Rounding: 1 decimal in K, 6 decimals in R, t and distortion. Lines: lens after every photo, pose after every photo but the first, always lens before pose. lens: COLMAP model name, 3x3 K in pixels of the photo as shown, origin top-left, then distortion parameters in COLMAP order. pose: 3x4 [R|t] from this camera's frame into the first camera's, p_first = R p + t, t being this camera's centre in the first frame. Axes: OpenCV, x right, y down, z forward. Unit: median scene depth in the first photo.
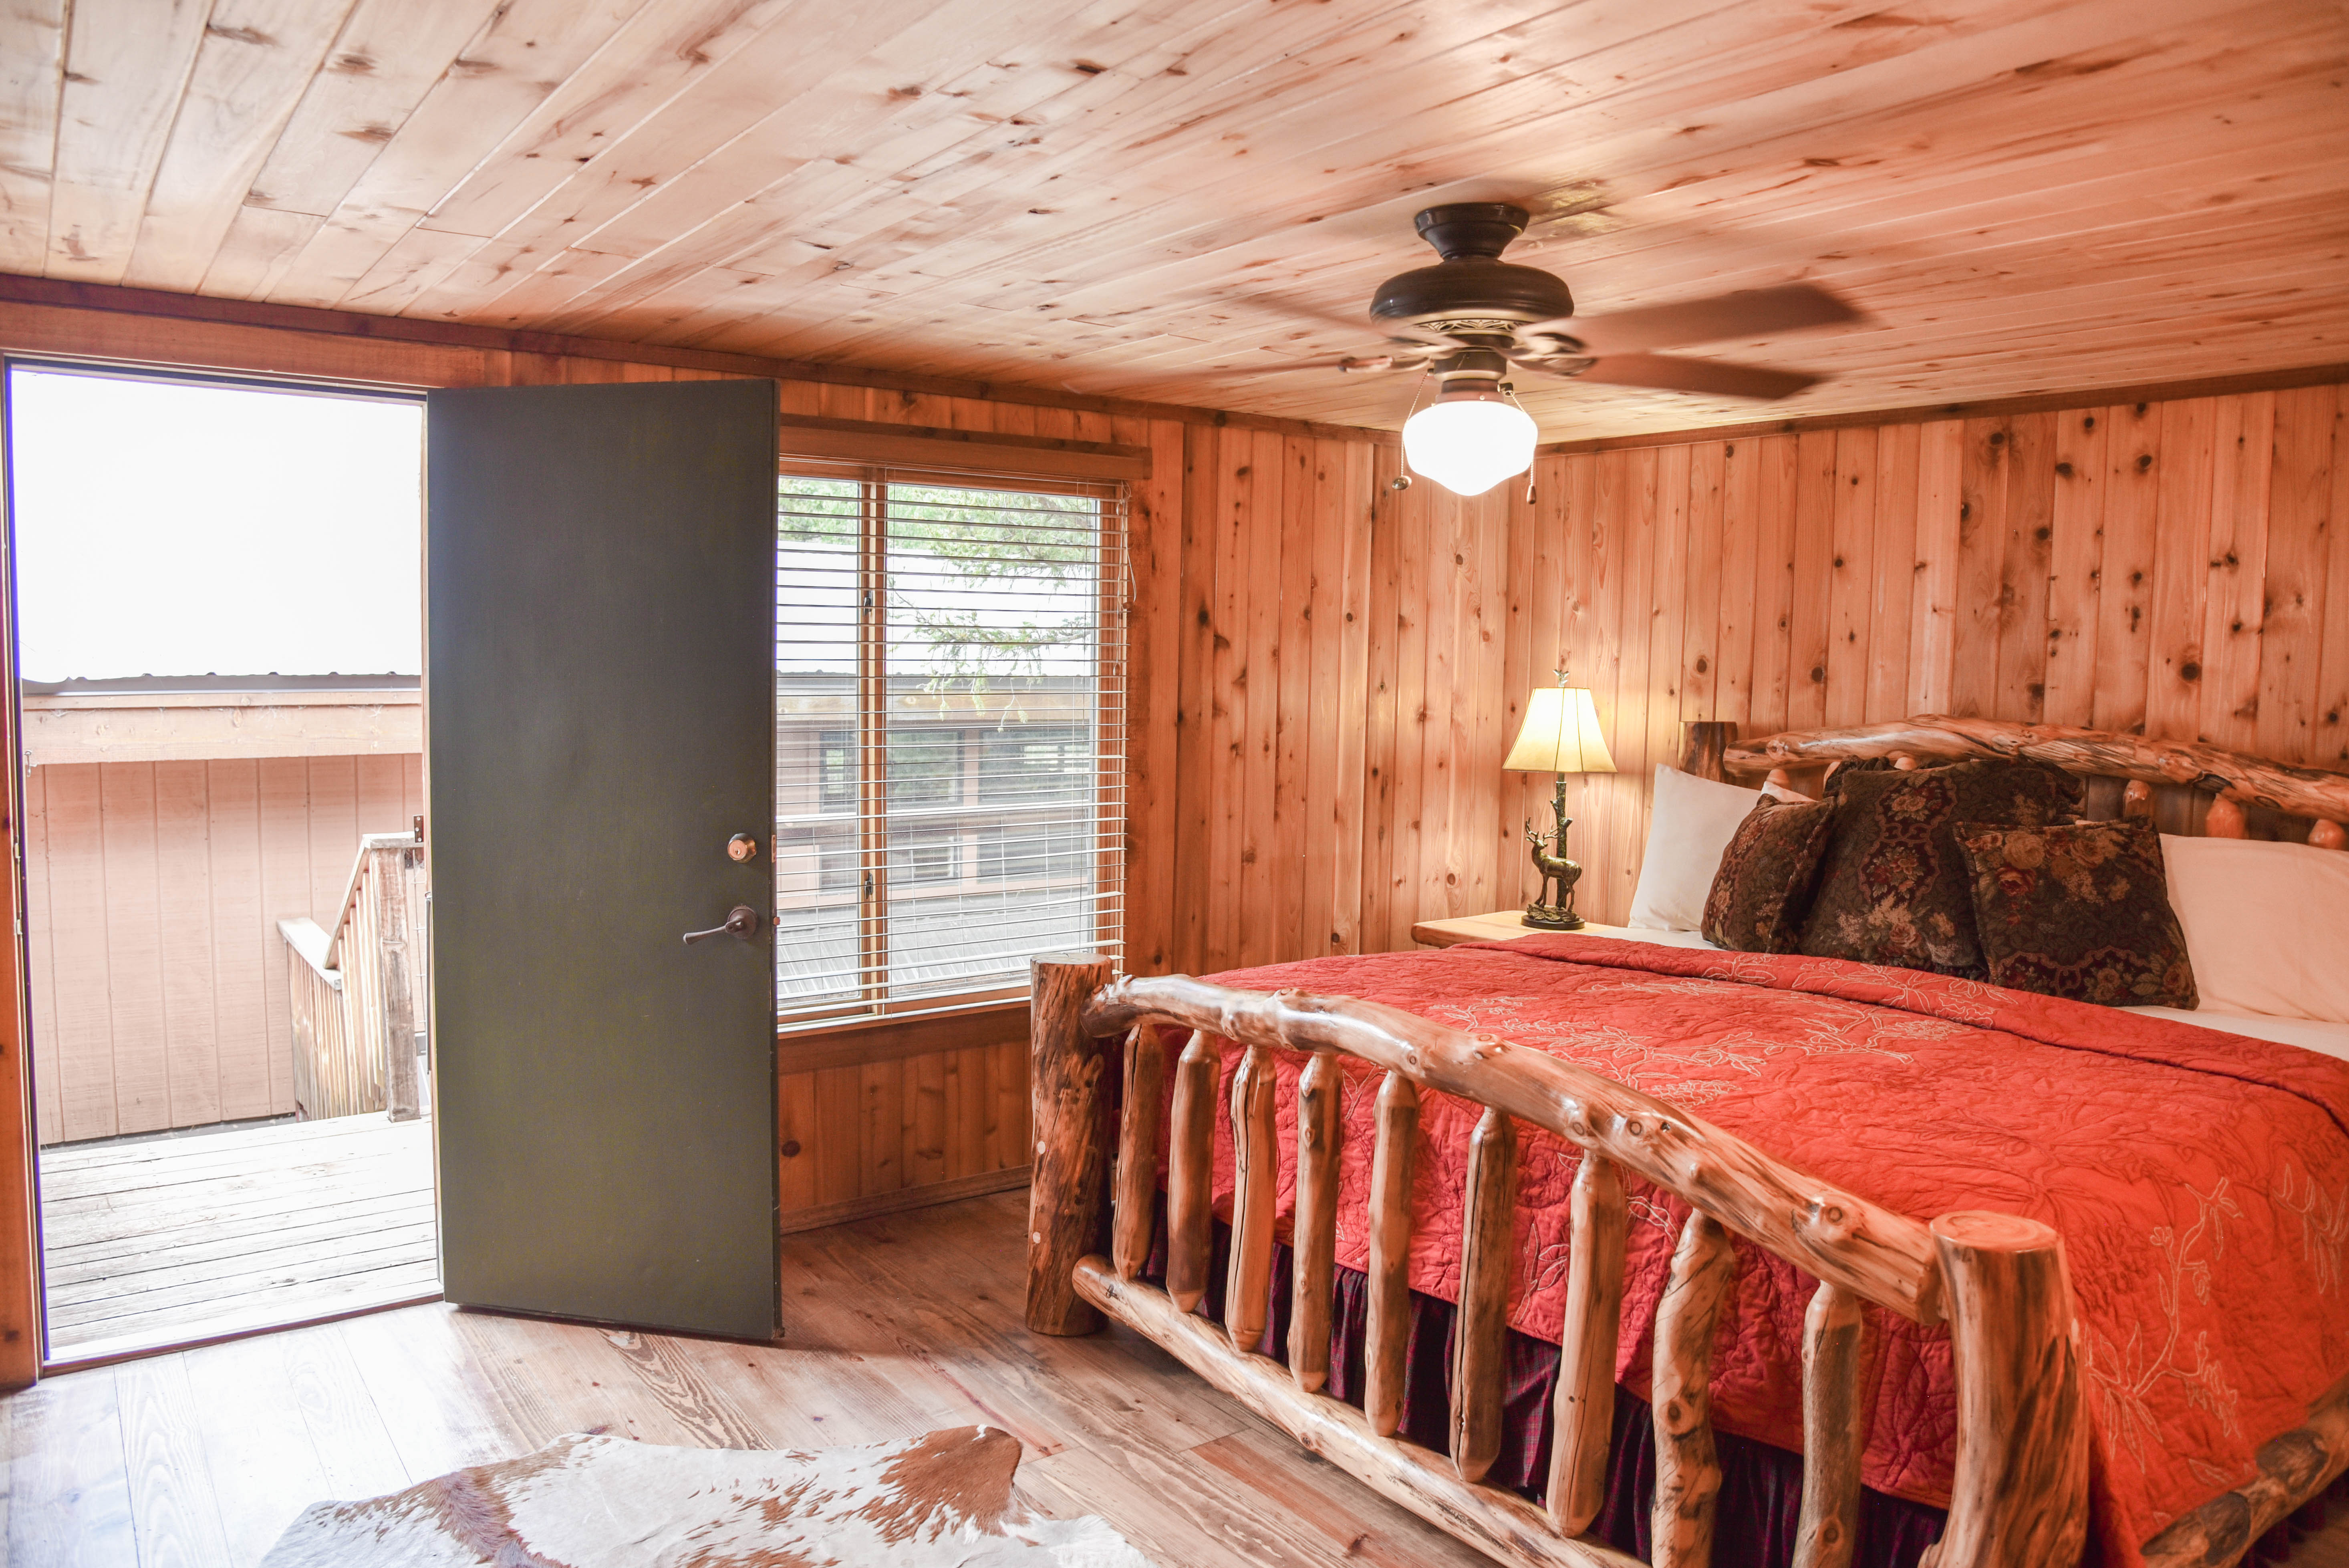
lens RADIAL K [[1653.1, 0, 1174.3], [0, 1653.1, 788.4], [0, 0, 1]] dist [-0.121852, 0.072787]
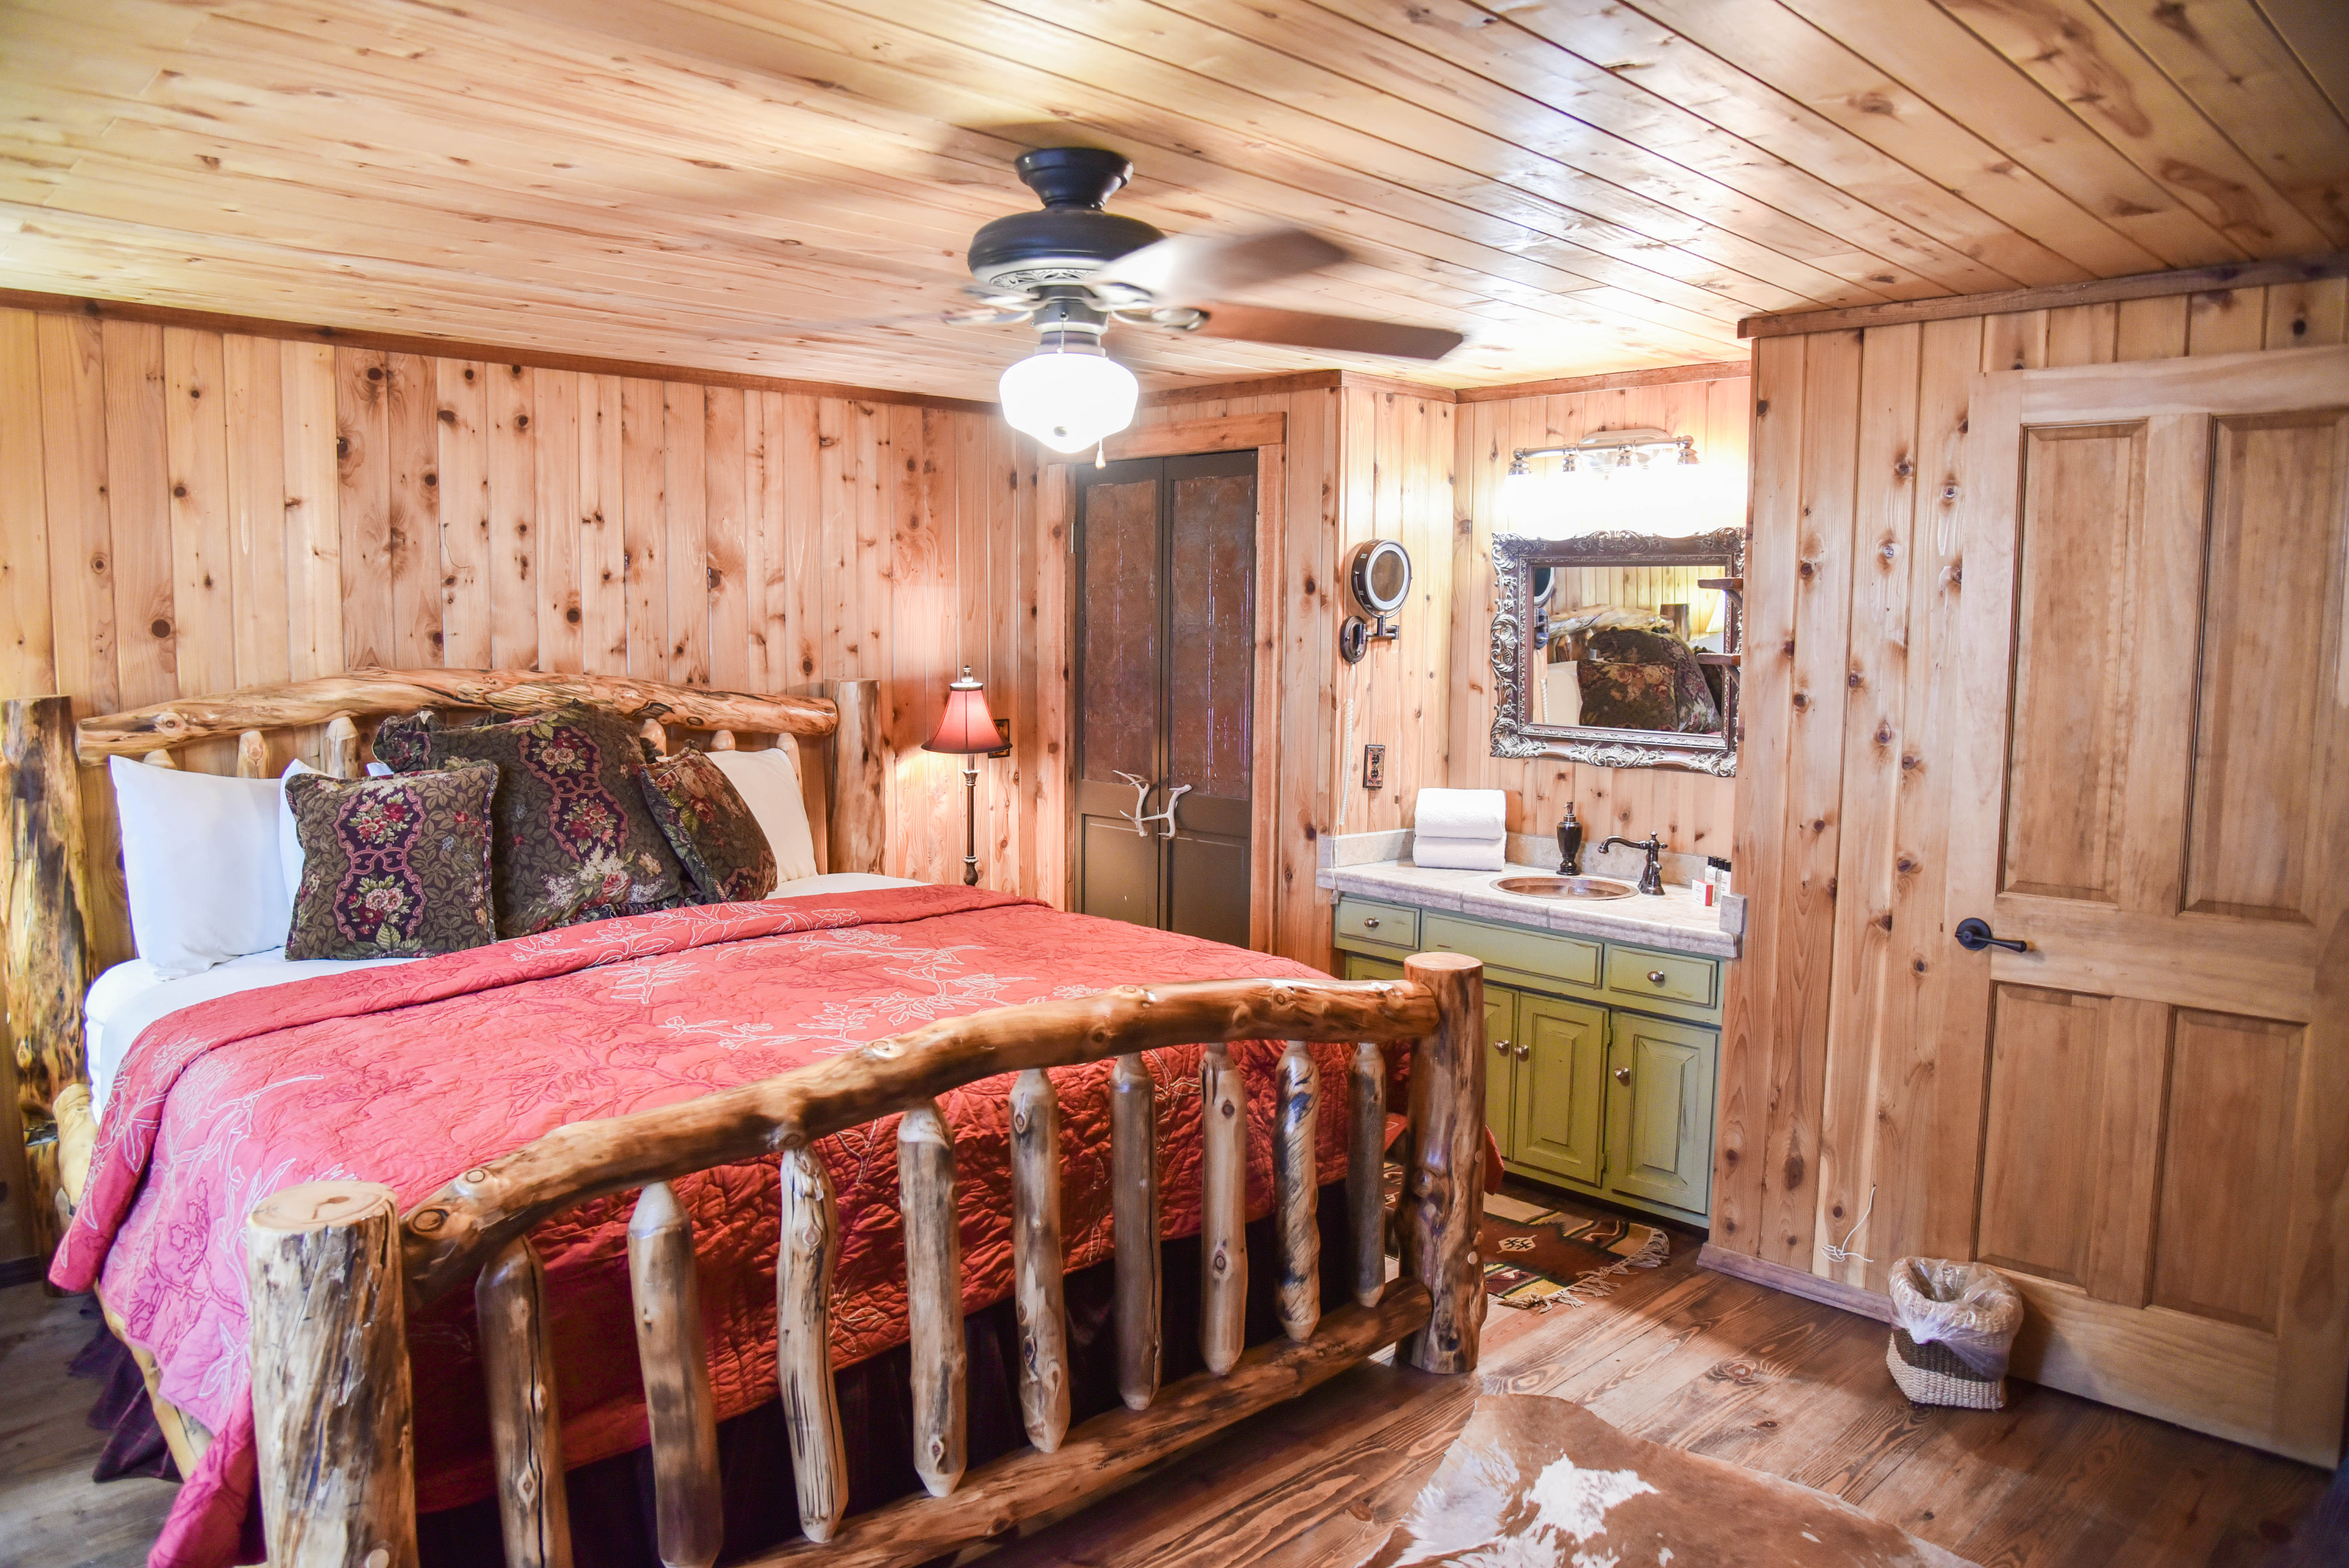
lens RADIAL K [[1653.2, 0, 1174.3], [0, 1653.2, 788.4], [0, 0, 1]] dist [-0.121852, 0.072787]
pose [[-0.148578, -0.118315, 0.981797, -0.543443], [0.067862, 0.989257, 0.129483, -0.069825], [-0.986569, 0.085865, -0.138953, 0.722801]]
